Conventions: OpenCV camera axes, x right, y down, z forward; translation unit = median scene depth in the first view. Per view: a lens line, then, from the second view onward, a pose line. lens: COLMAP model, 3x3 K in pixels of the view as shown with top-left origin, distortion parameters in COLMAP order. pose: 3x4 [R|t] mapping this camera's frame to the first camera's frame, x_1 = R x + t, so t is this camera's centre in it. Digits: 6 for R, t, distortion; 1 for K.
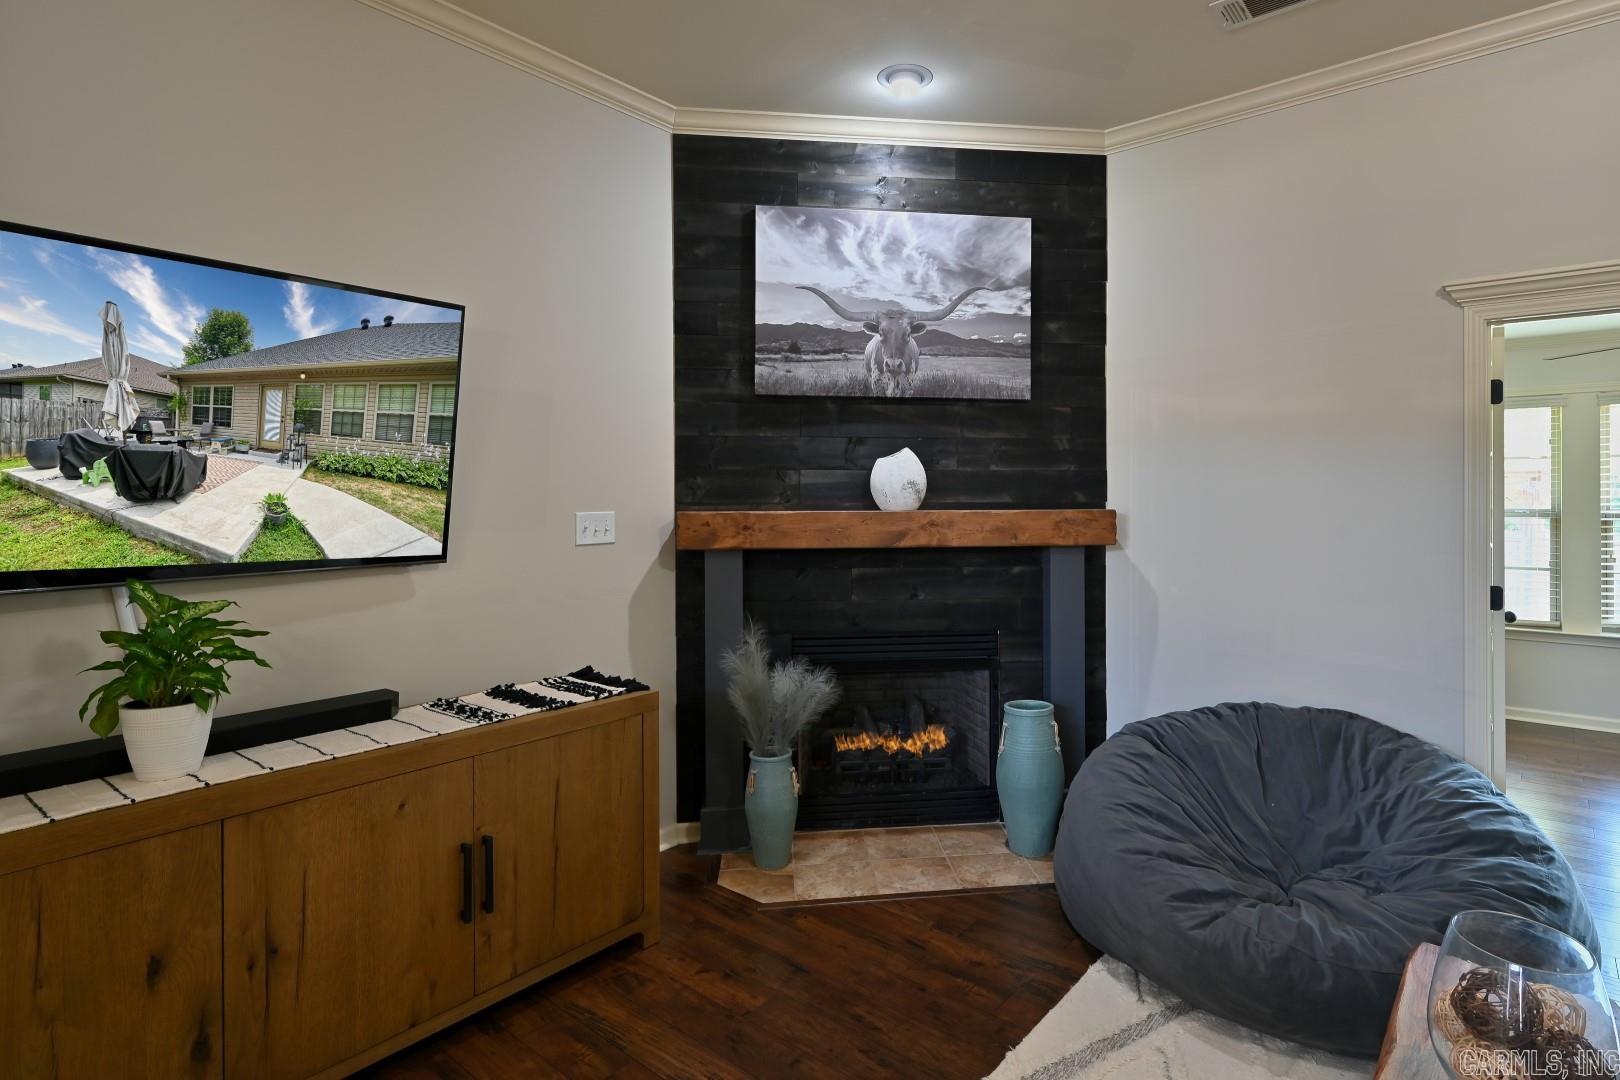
lens RADIAL K [[813.7, 0, 861.4], [0, 813.7, 496.0], [0, 0, 1]] dist [0.002768, 0.000698]
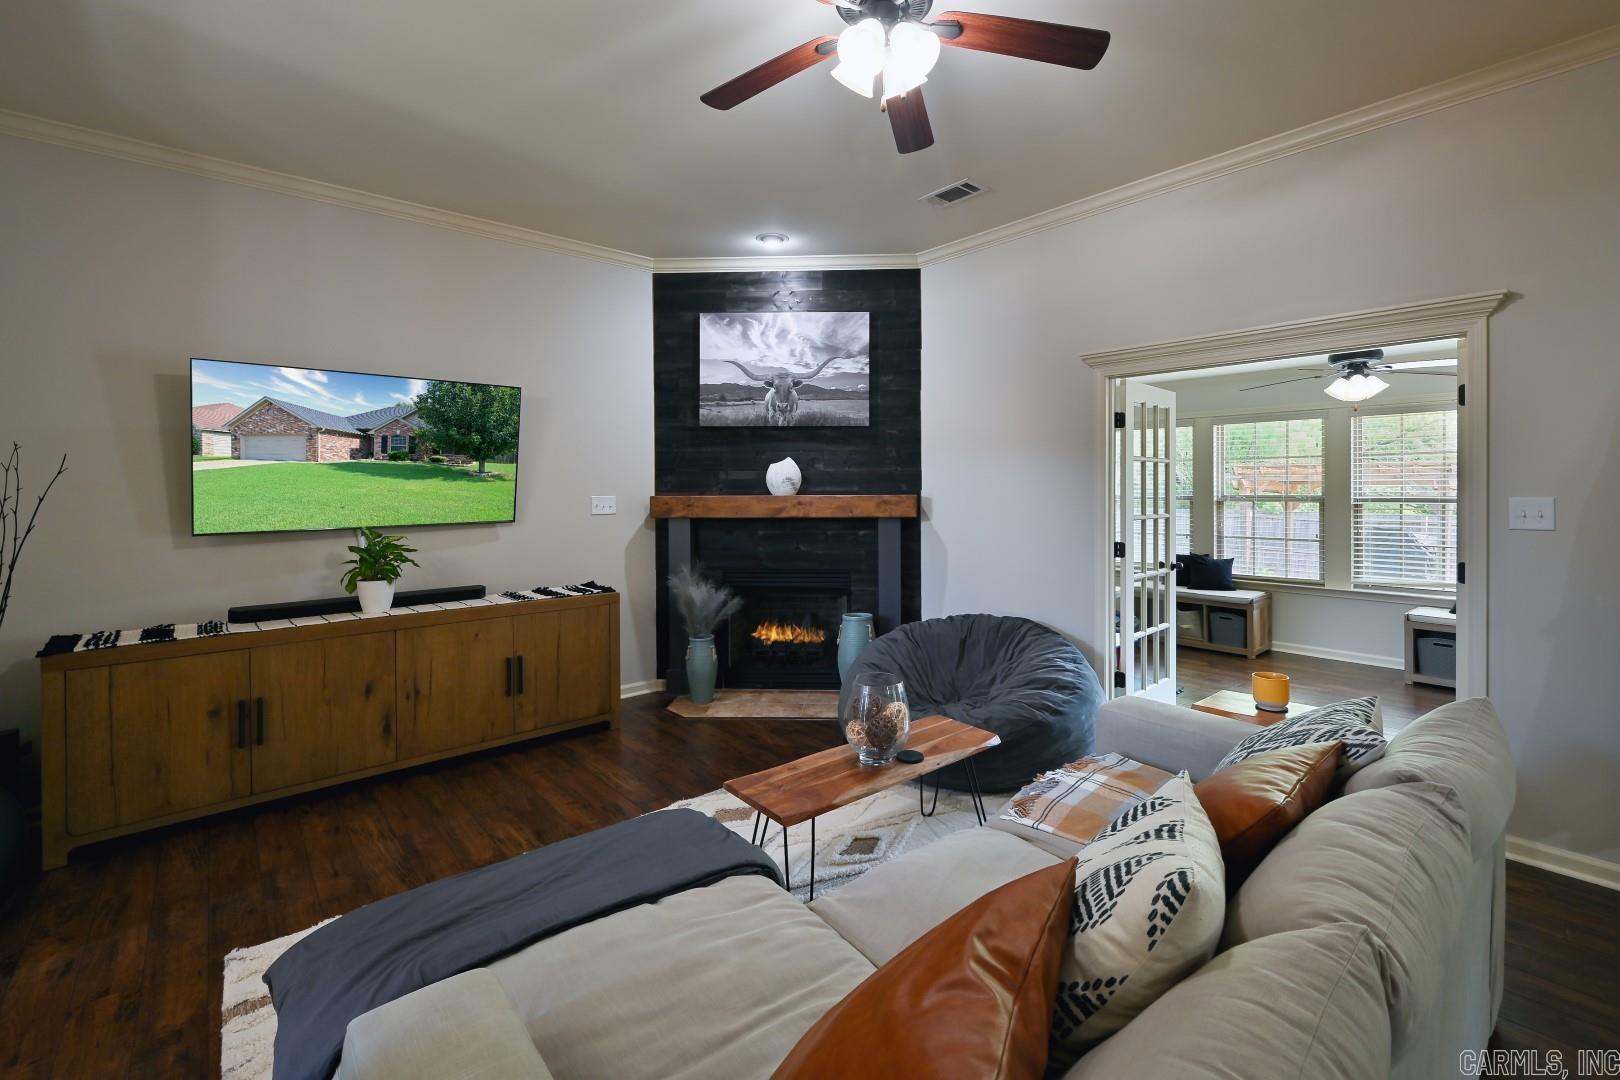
lens RADIAL K [[664.2, 0, 823.0], [0, 664.2, 490.7], [0, 0, 1]] dist [-0.001869, 0.000428]
pose [[0.986008, -0.001383, -0.166693, 0.345832], [0.002042, 0.999991, 0.003779, 0.003292], [0.166687, -0.004067, 0.986002, -0.306765]]
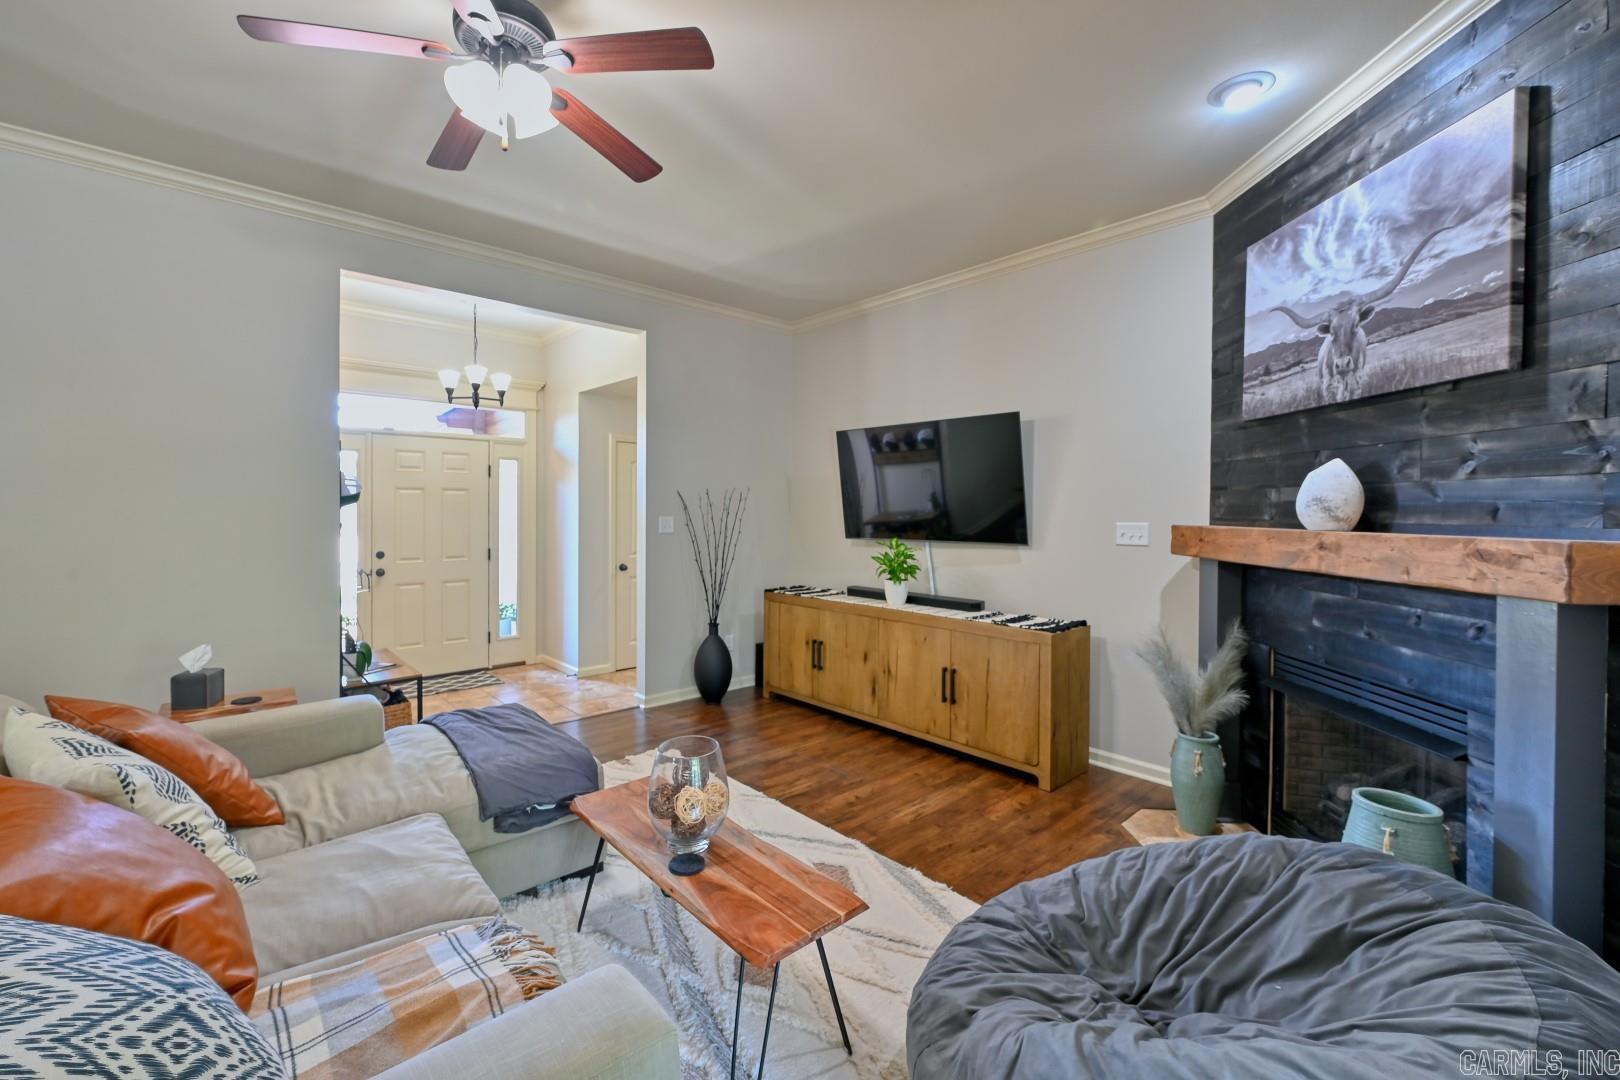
lens RADIAL K [[664.2, 0, 827.4], [0, 664.2, 516.4], [0, 0, 1]] dist [-0.001869, 0.000428]
pose [[-0.106394, 0.012143, -0.994250, 0.818423], [-0.010349, 0.999858, 0.013319, -0.001850], [0.994270, 0.011706, -0.106253, 0.533266]]
